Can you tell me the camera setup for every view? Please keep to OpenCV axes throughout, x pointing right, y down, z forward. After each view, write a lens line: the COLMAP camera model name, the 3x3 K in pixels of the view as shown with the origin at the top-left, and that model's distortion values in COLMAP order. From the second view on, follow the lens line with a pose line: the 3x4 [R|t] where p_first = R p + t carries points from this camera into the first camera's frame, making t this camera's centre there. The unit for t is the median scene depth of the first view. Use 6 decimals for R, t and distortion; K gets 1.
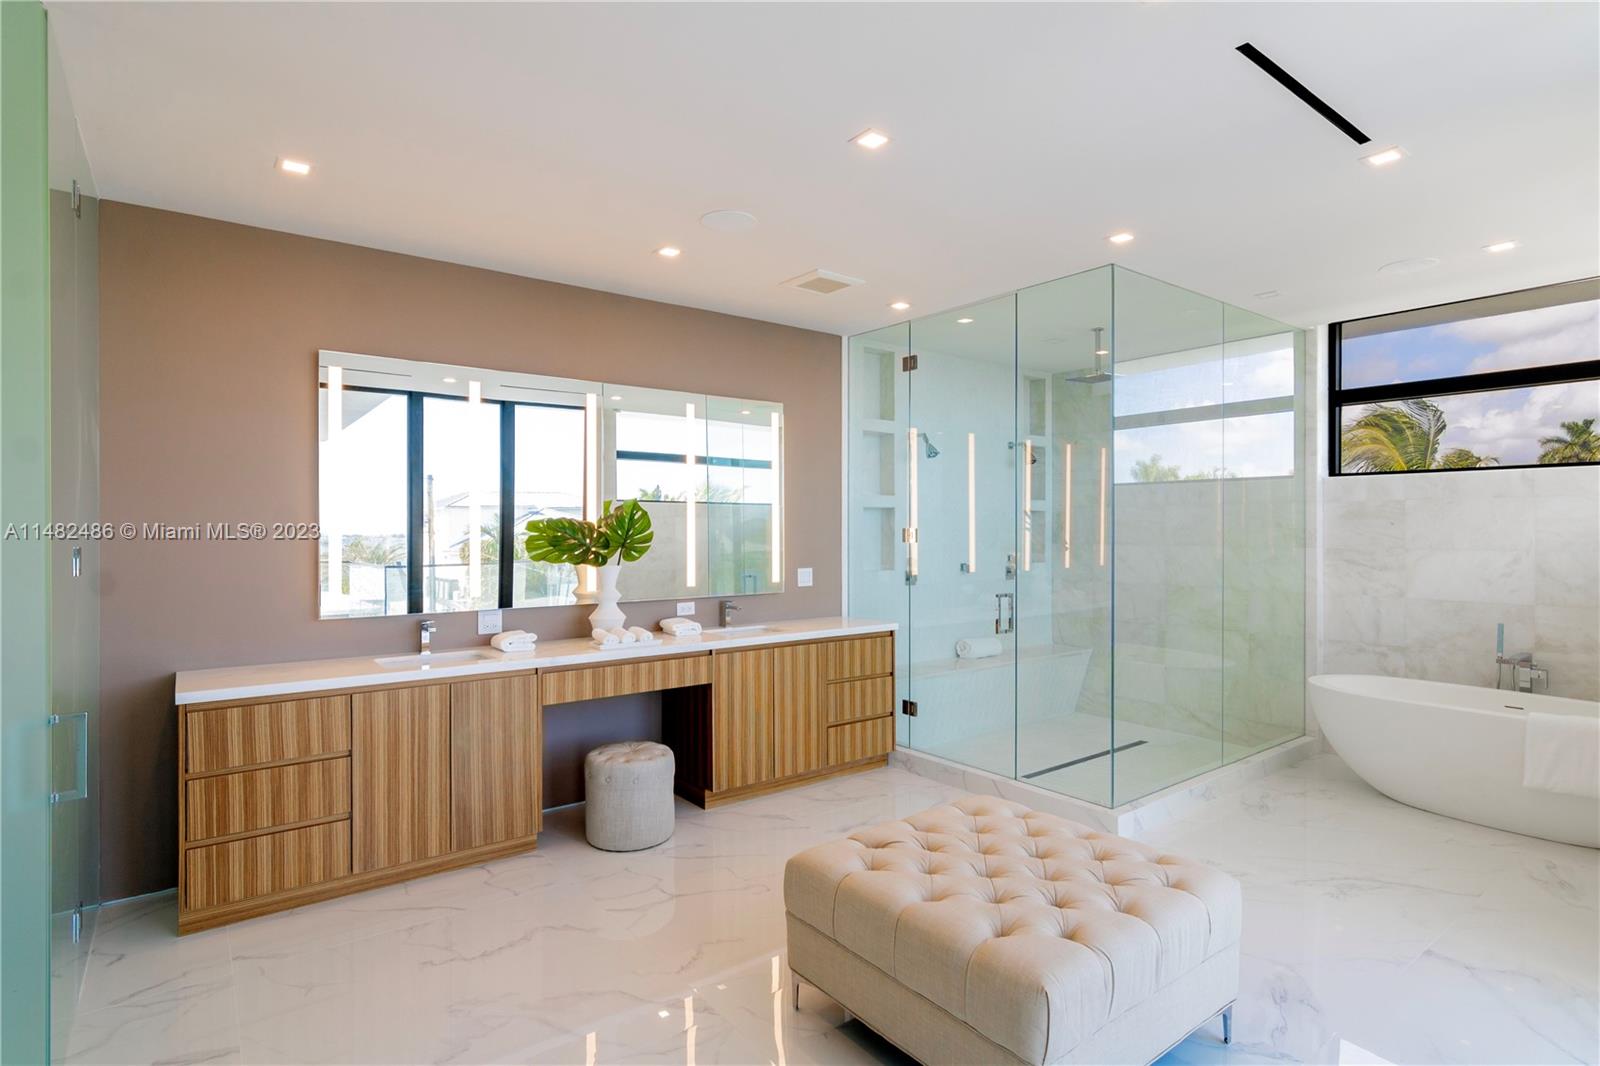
lens RADIAL K [[810.6, 0, 800.0], [0, 810.6, 533.0], [0, 0, 1]] dist [-0.001595, -0.000650]
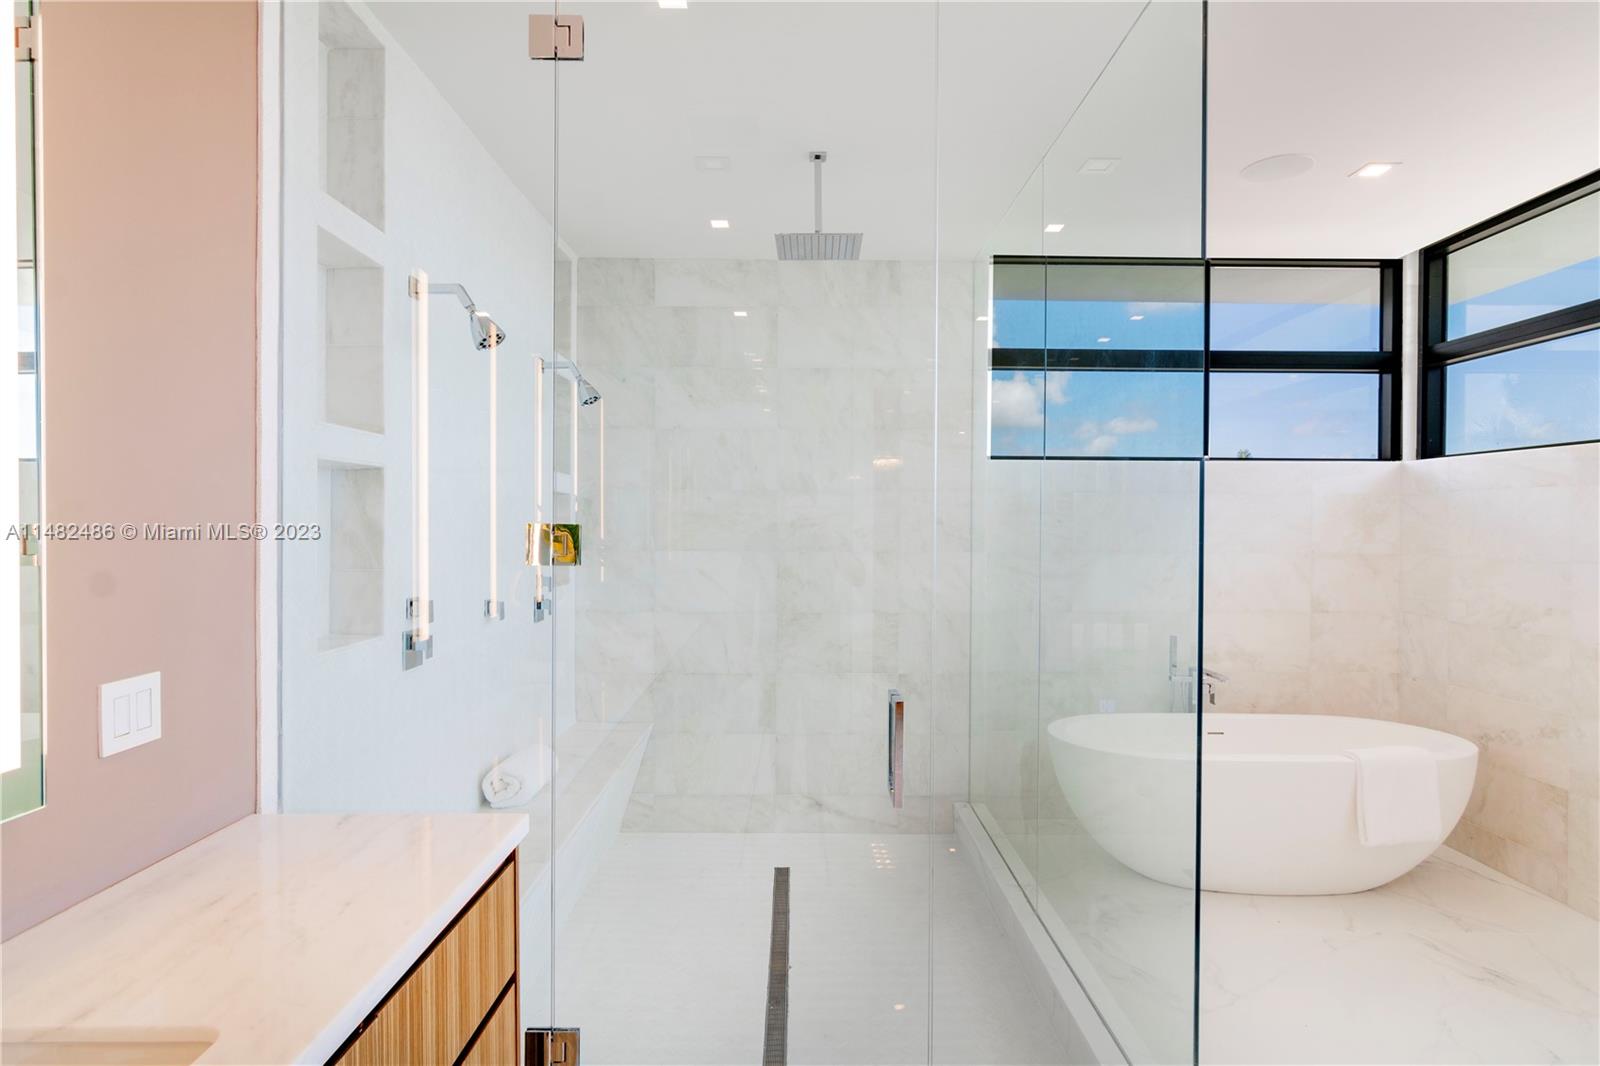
lens RADIAL K [[810.6, 0, 800.0], [0, 810.6, 533.0], [0, 0, 1]] dist [-0.001595, -0.000650]
pose [[0.606211, -0.003727, 0.795295, -0.075486], [-0.001472, 0.999982, 0.005808, -0.004287], [-0.795303, -0.004692, 0.606195, 0.749394]]
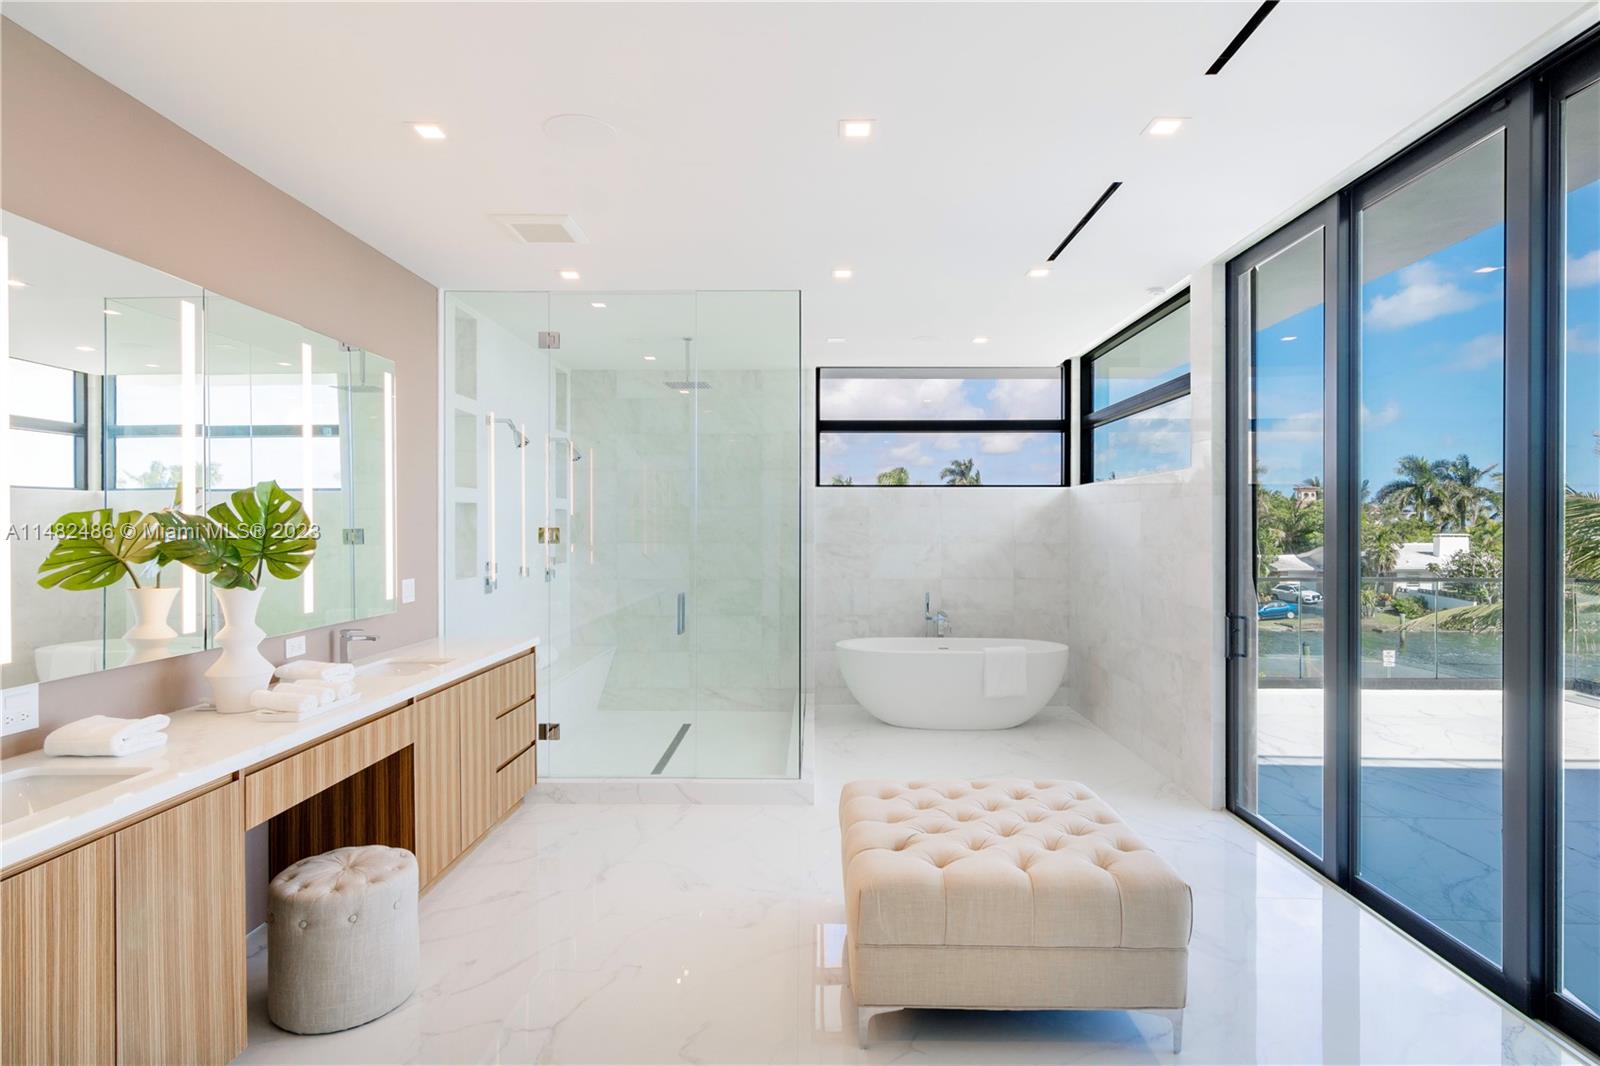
lens RADIAL K [[810.6, 0, 800.0], [0, 810.6, 533.0], [0, 0, 1]] dist [-0.001595, -0.000650]
pose [[0.625204, -0.005279, 0.780443, -0.400959], [0.004438, 0.999985, 0.003209, -0.001659], [-0.780448, 0.001457, 0.625218, 0.248591]]
